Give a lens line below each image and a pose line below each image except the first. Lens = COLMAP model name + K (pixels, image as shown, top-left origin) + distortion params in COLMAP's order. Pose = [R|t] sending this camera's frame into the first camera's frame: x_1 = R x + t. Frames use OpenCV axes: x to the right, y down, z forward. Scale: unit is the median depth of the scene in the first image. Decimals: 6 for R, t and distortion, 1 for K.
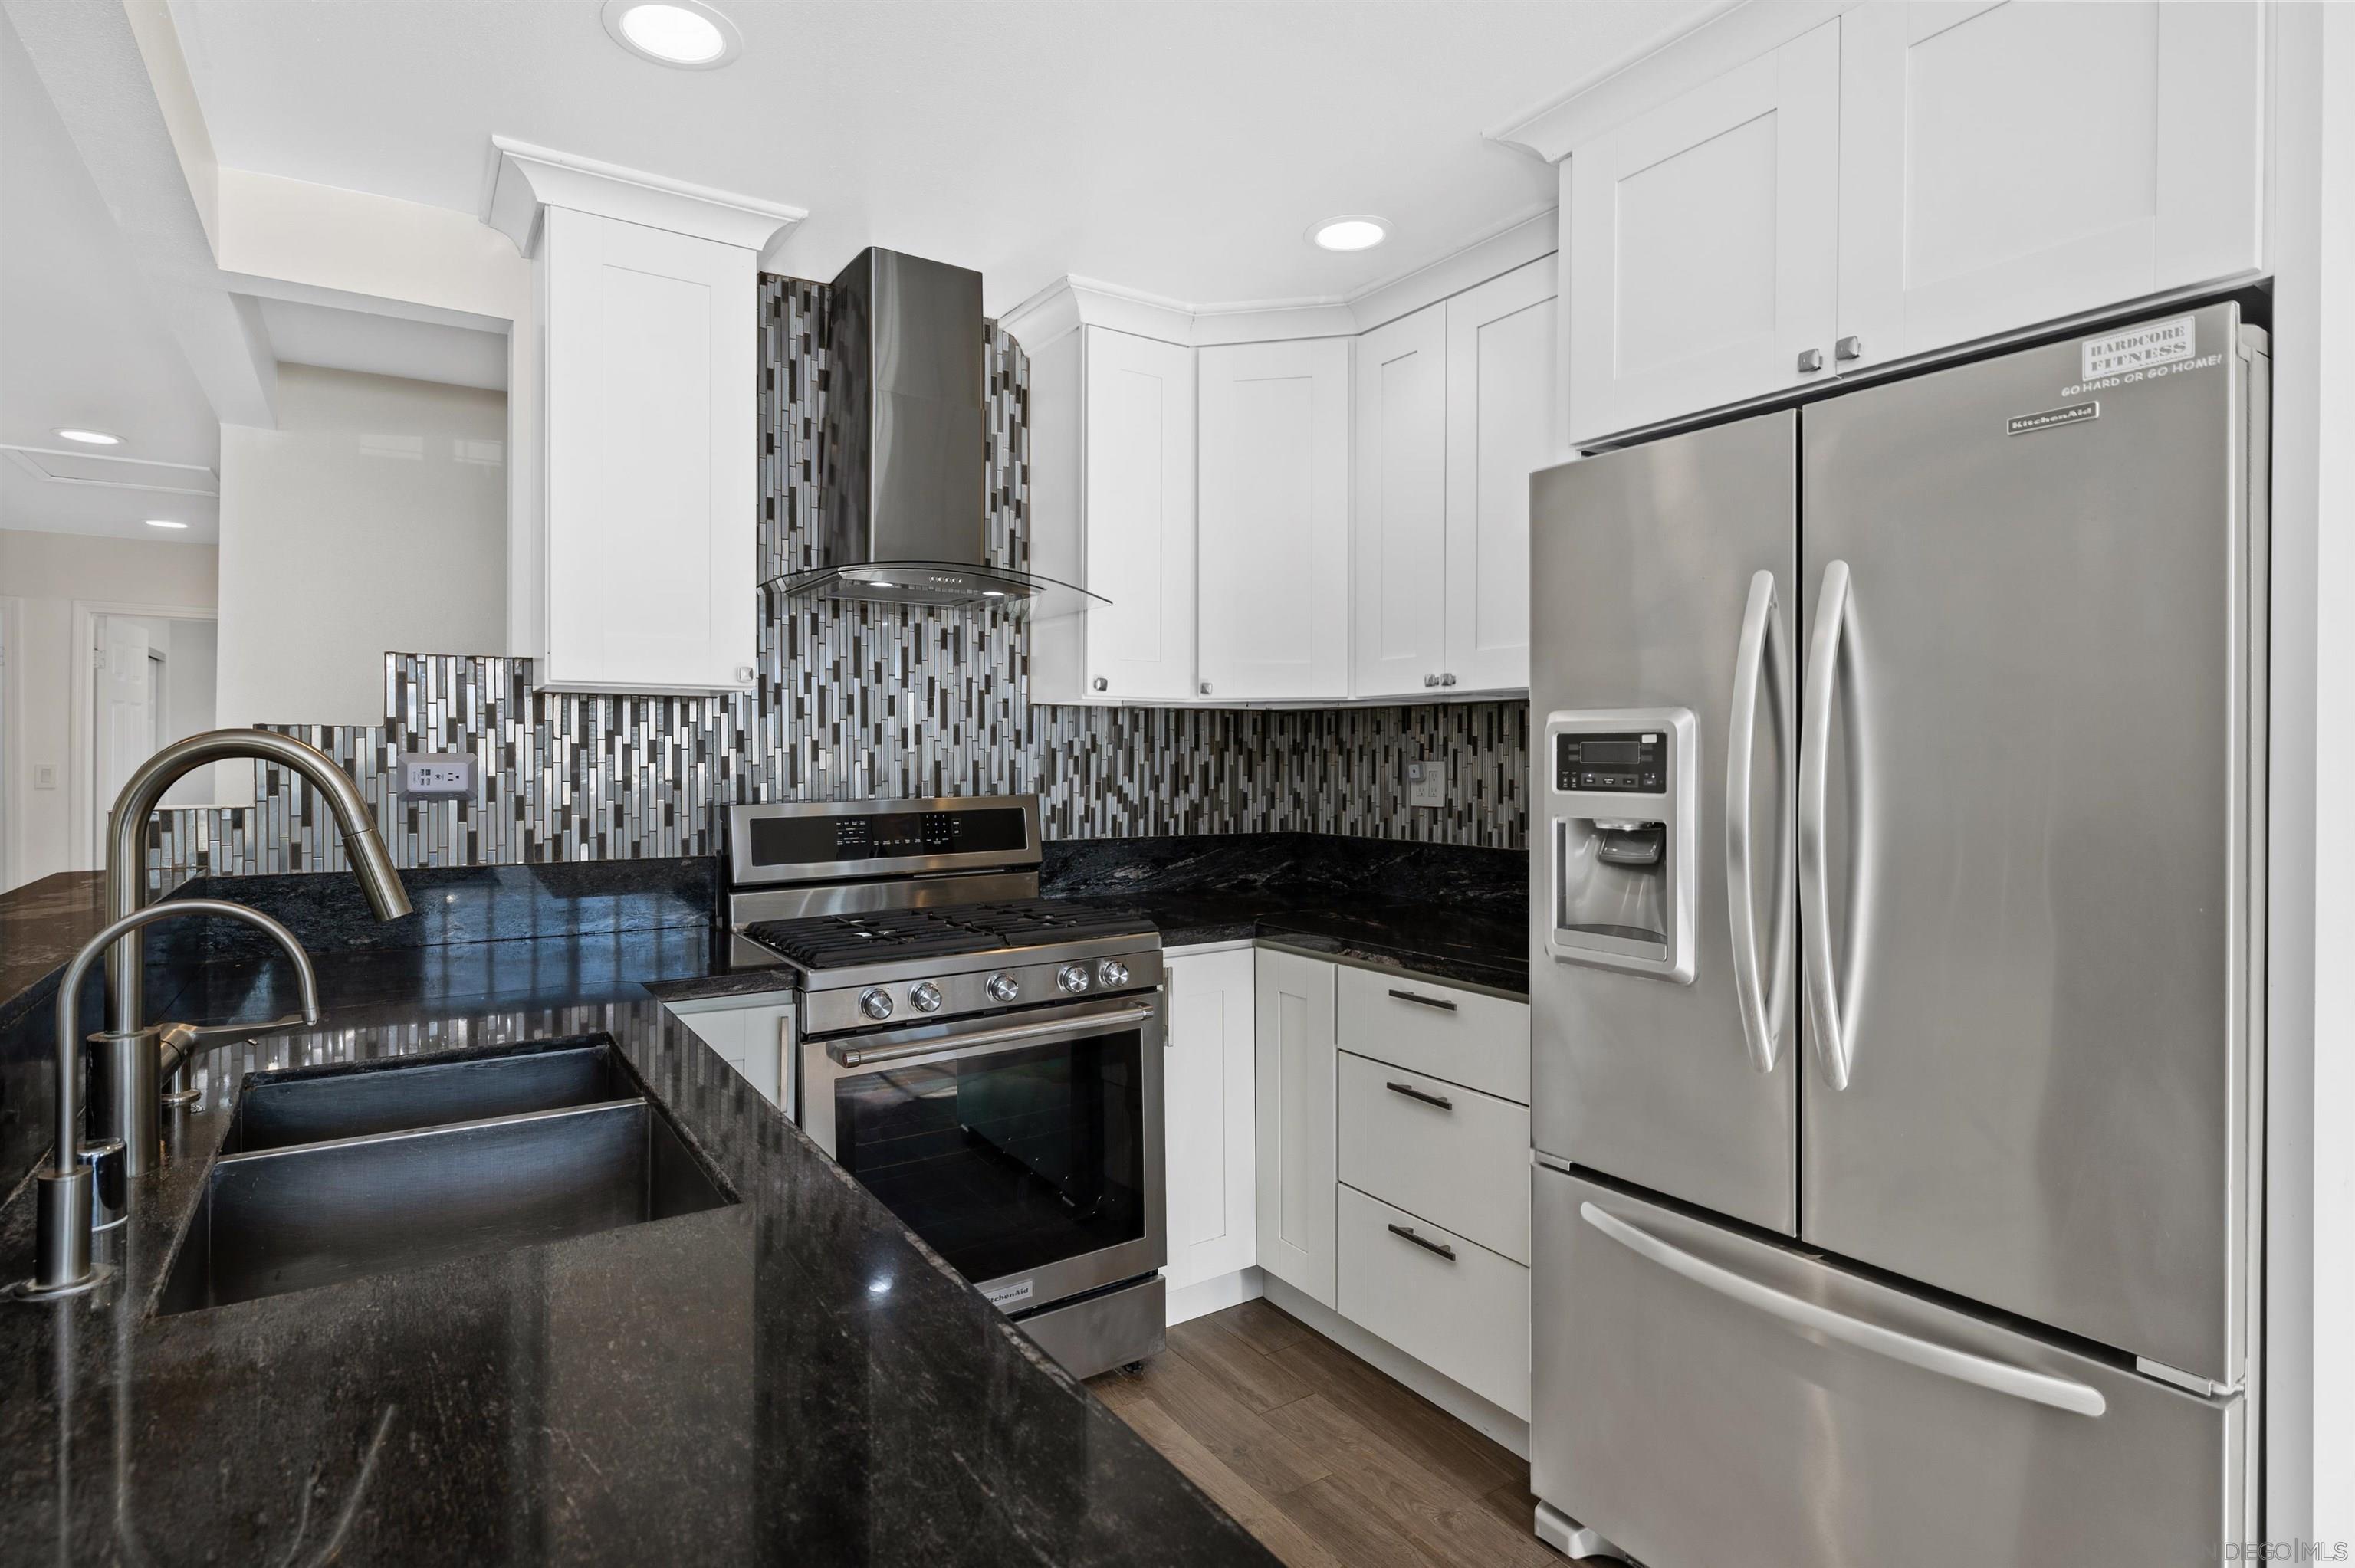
lens RADIAL K [[1191.9, 0, 1158.1], [0, 1191.9, 752.1], [0, 0, 1]] dist [-0.002592, 0.000012]
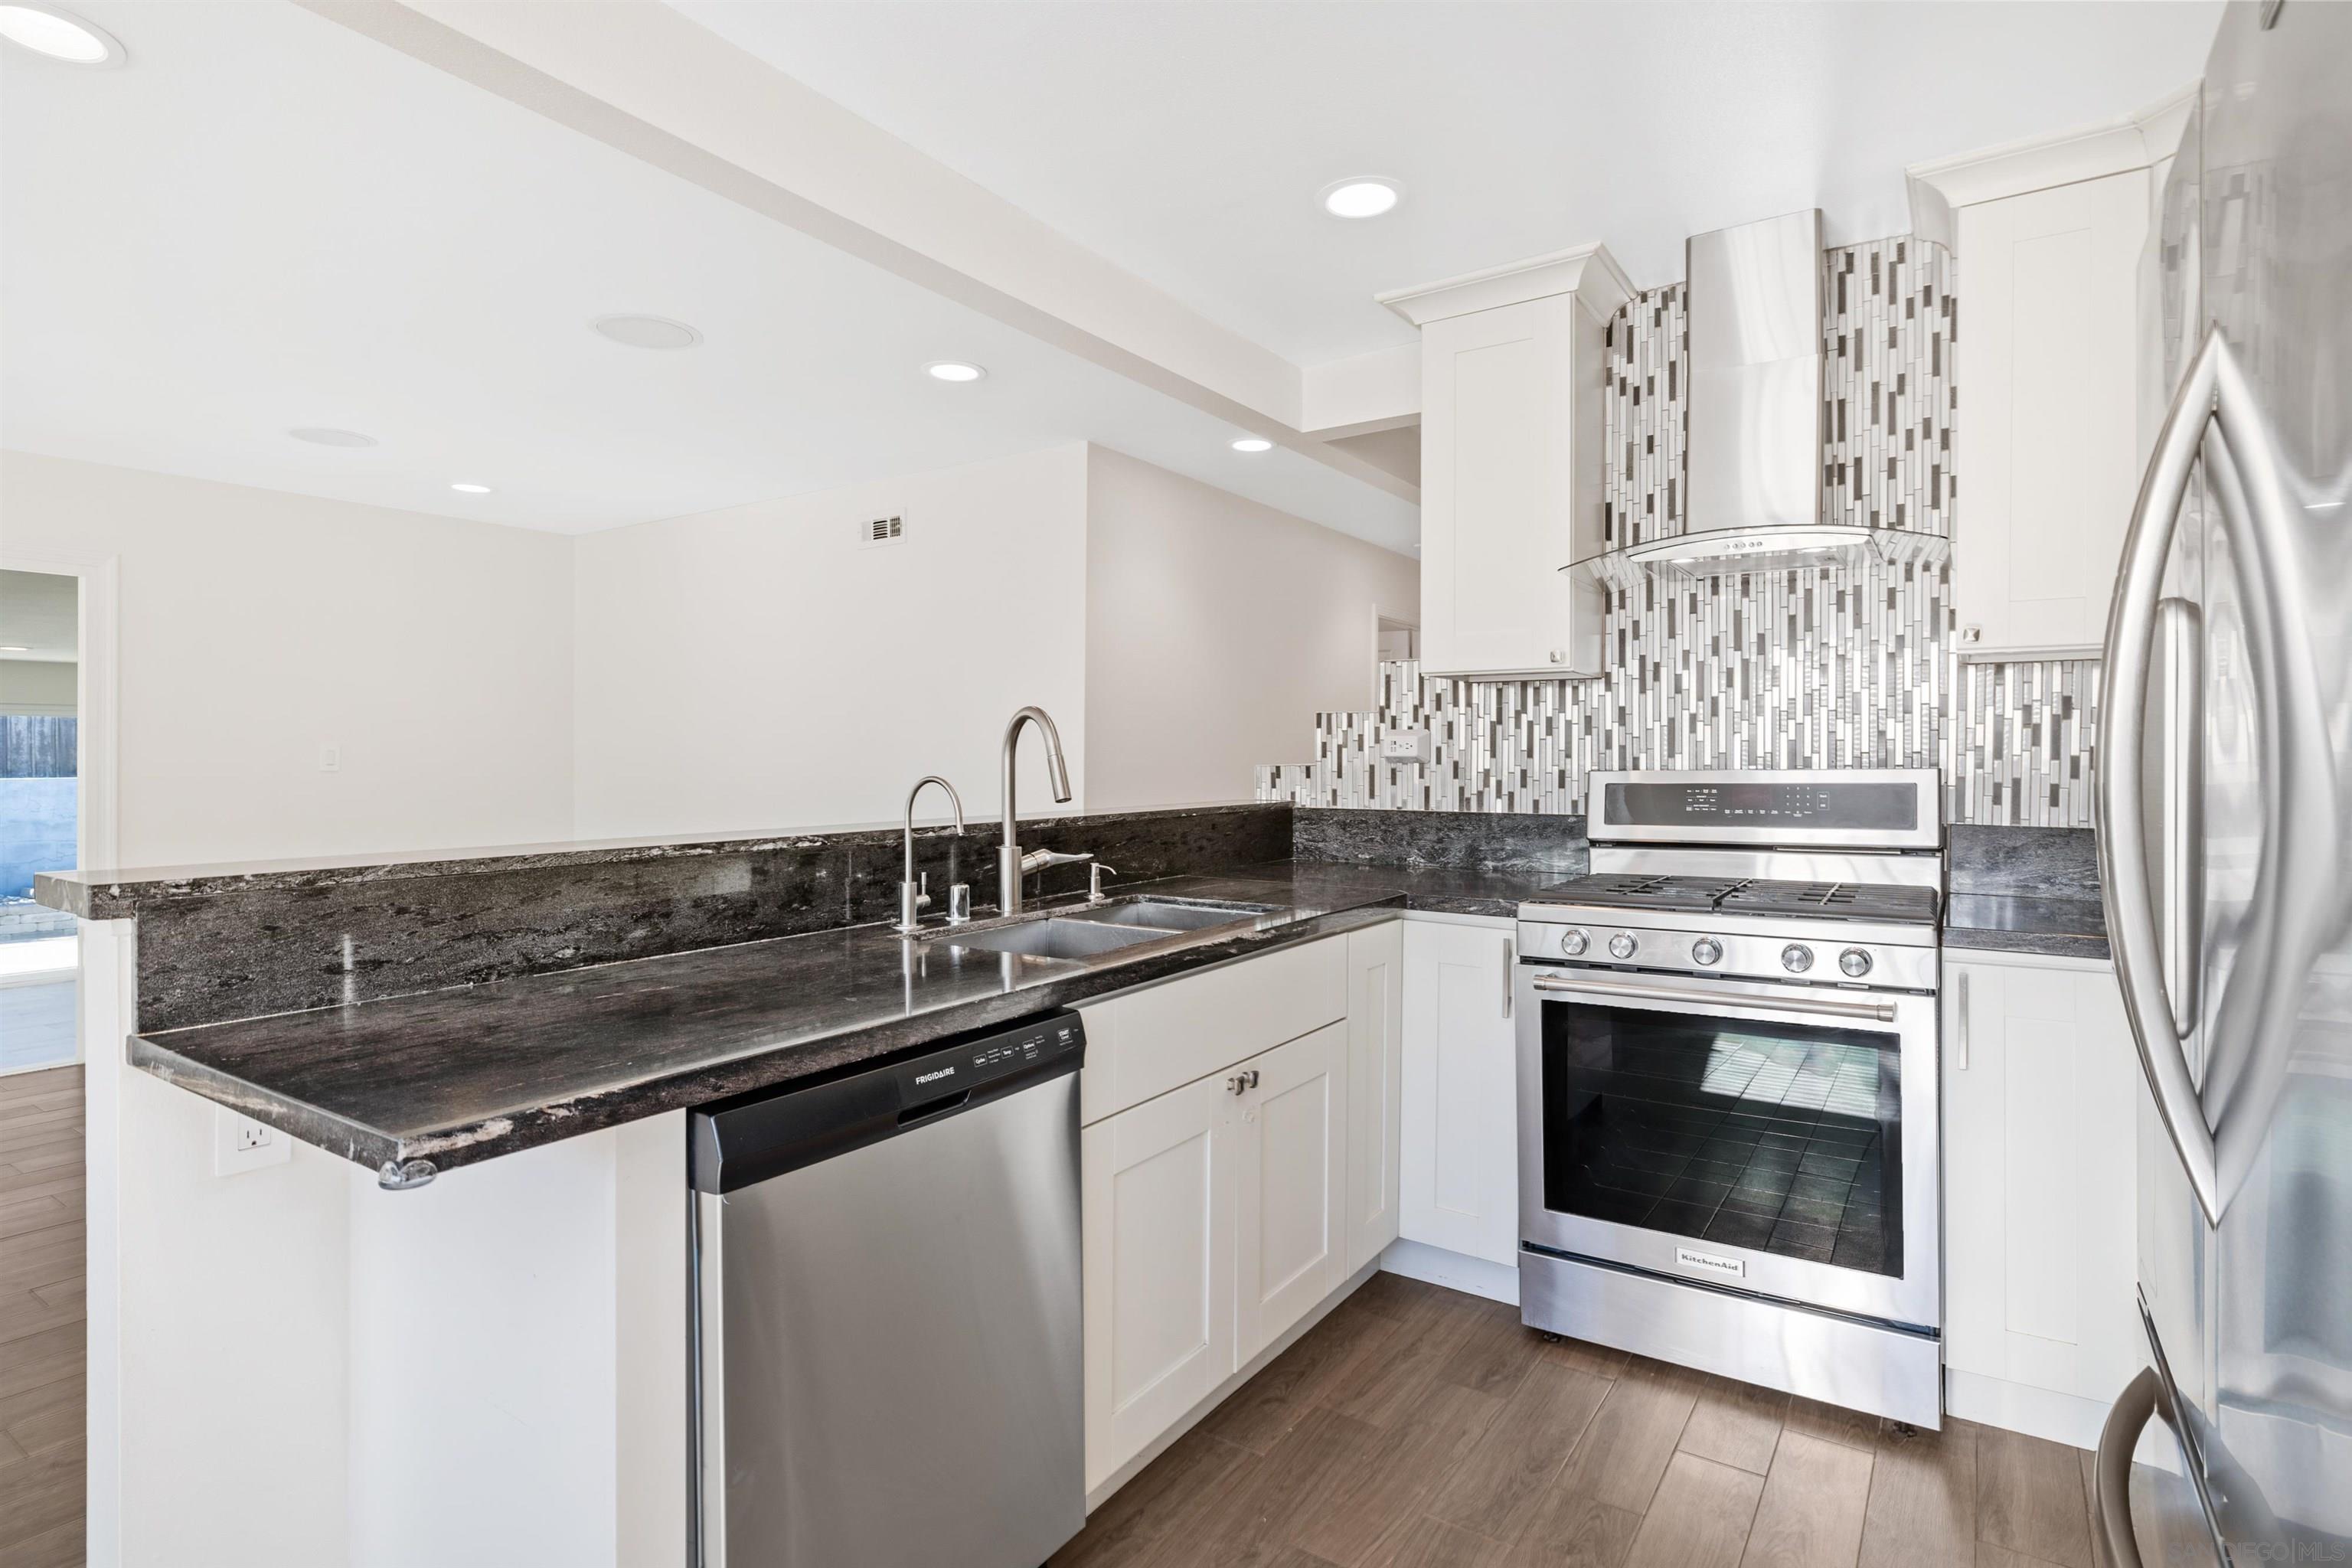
lens RADIAL K [[1190.6, 0, 1191.8], [0, 1190.6, 775.8], [0, 0, 1]] dist [-0.002592, 0.000012]
pose [[0.397255, 0.011367, -0.917638, 0.553783], [0.000062, 0.999923, 0.012413, 0.035395], [0.917708, -0.004988, 0.397223, 0.185441]]
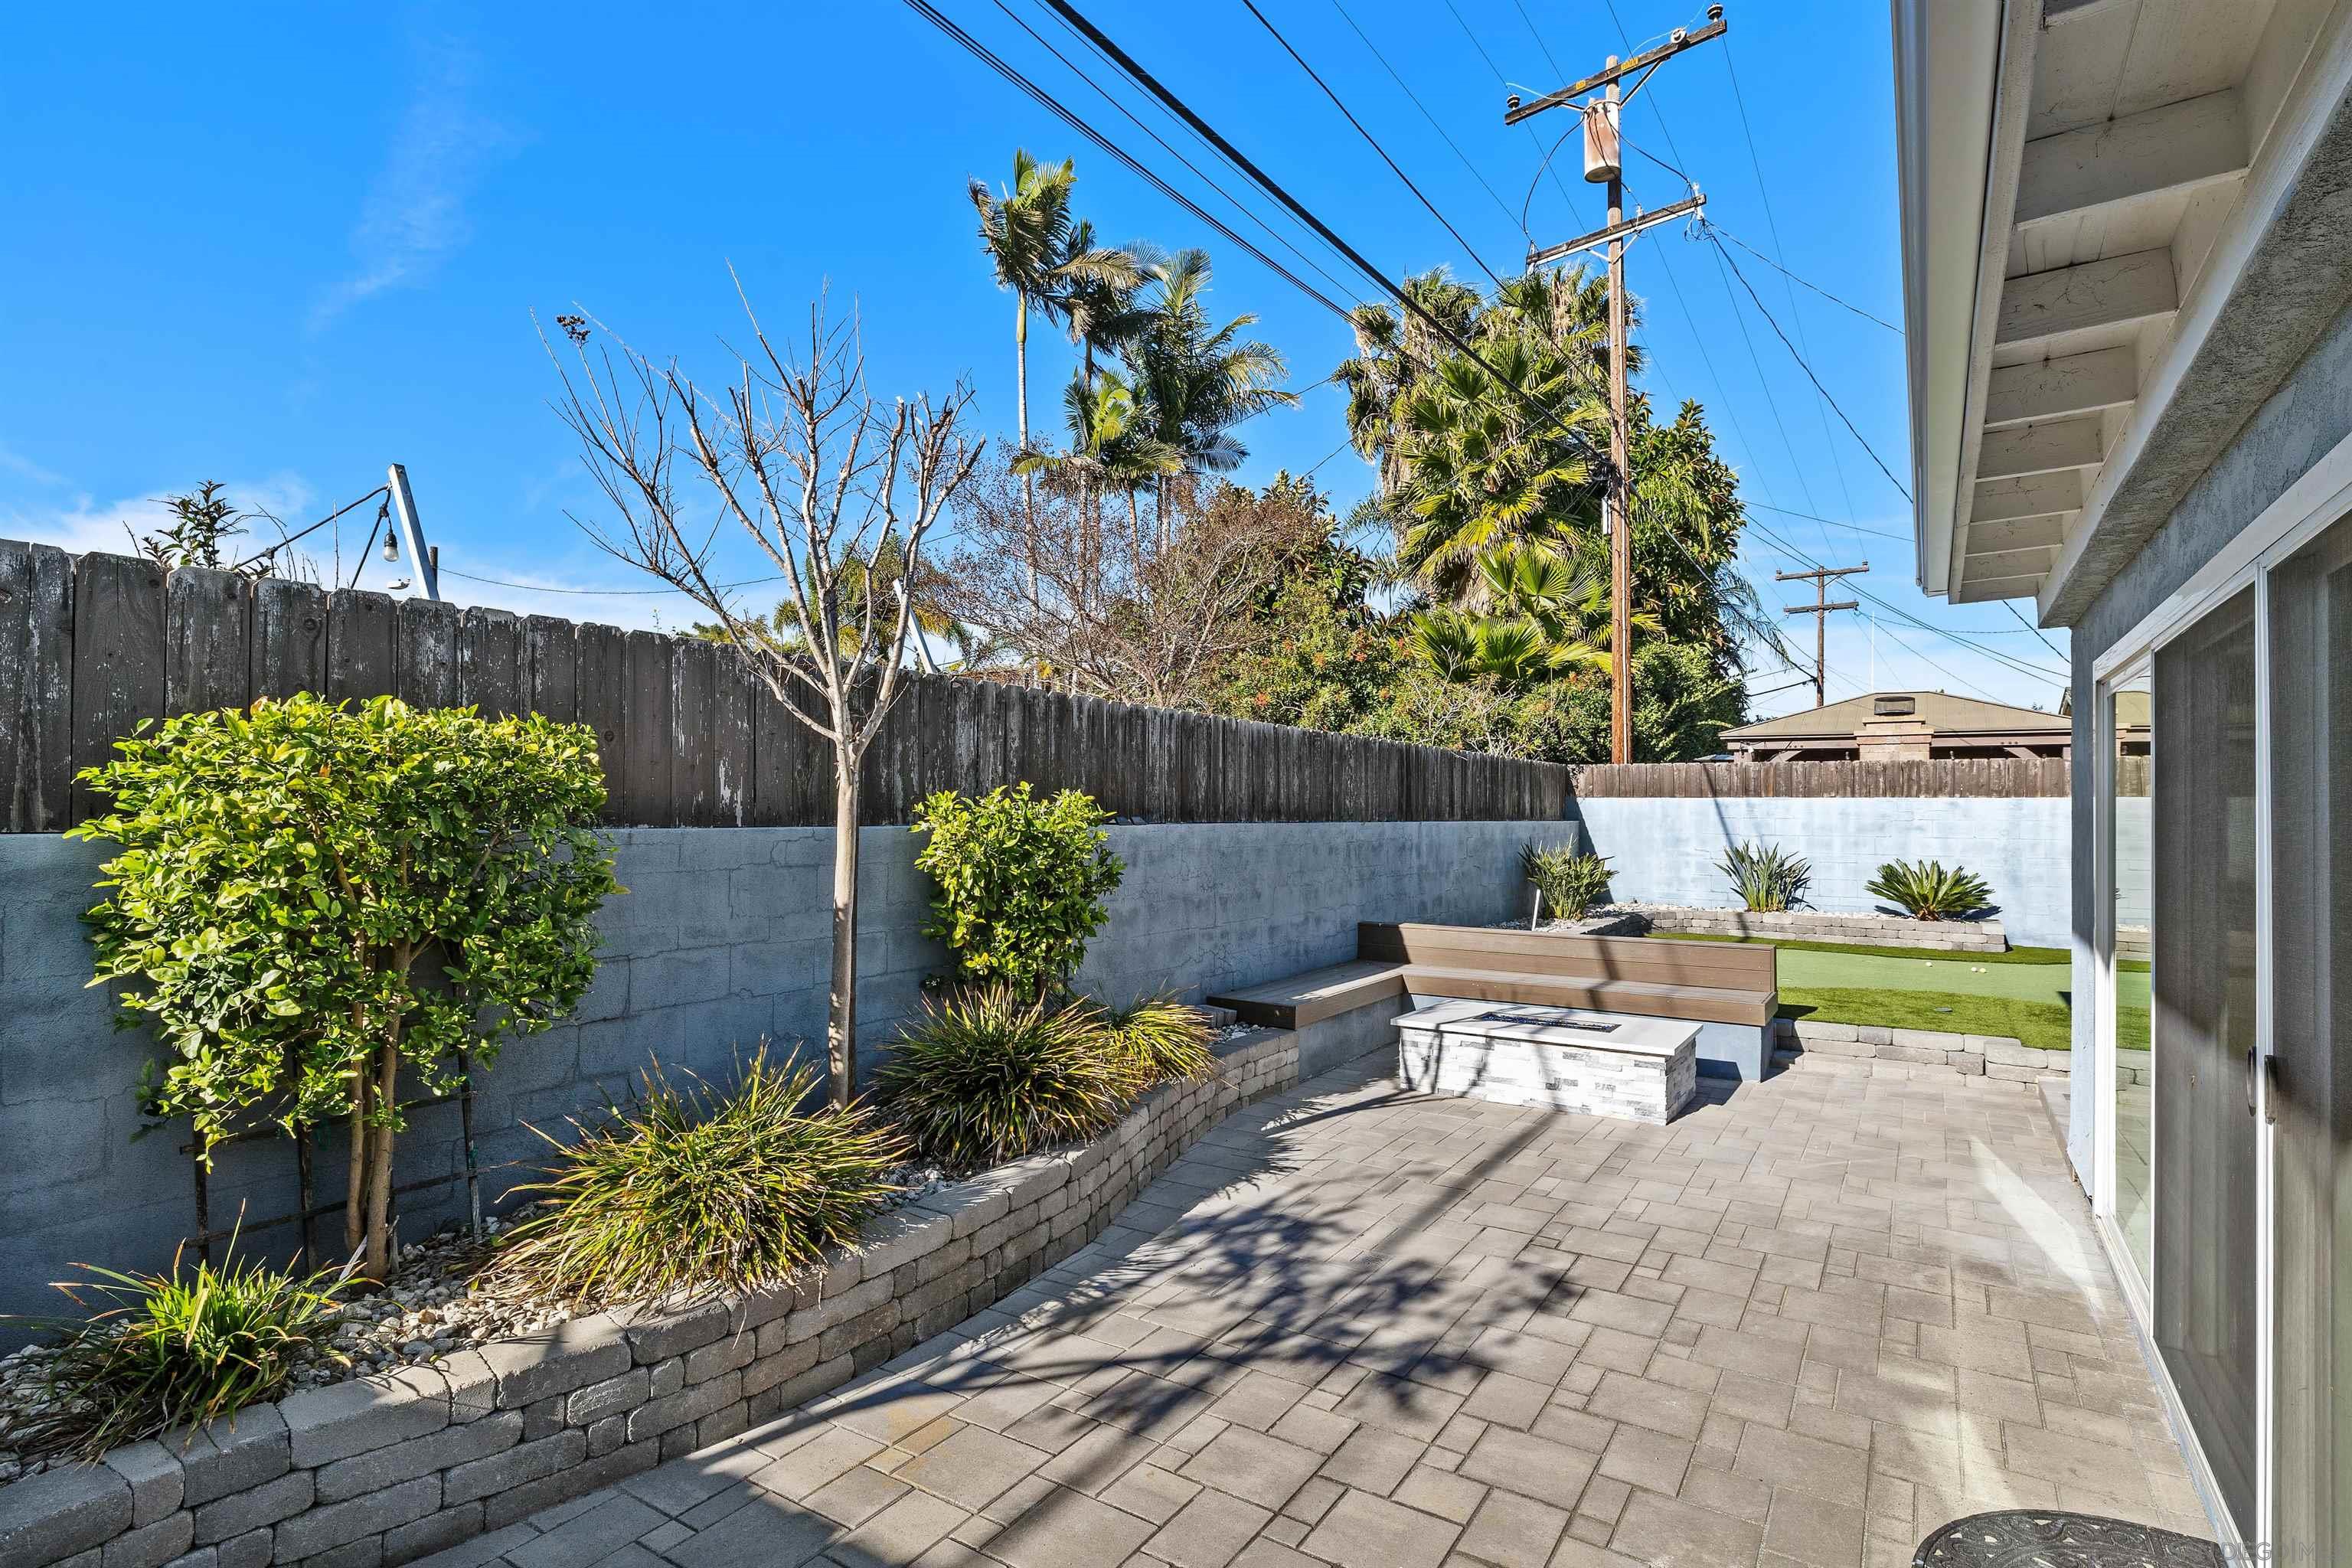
lens RADIAL K [[1160.4, 0, 1192.0], [0, 1160.4, 812.9], [0, 0, 1]] dist [-0.006655, -0.001560]
pose [[0.421827, -0.001464, -0.906675, -3.101281], [-0.002857, 0.999992, -0.002944, 0.086272], [0.906672, 0.003832, 0.421819, -3.295505]]
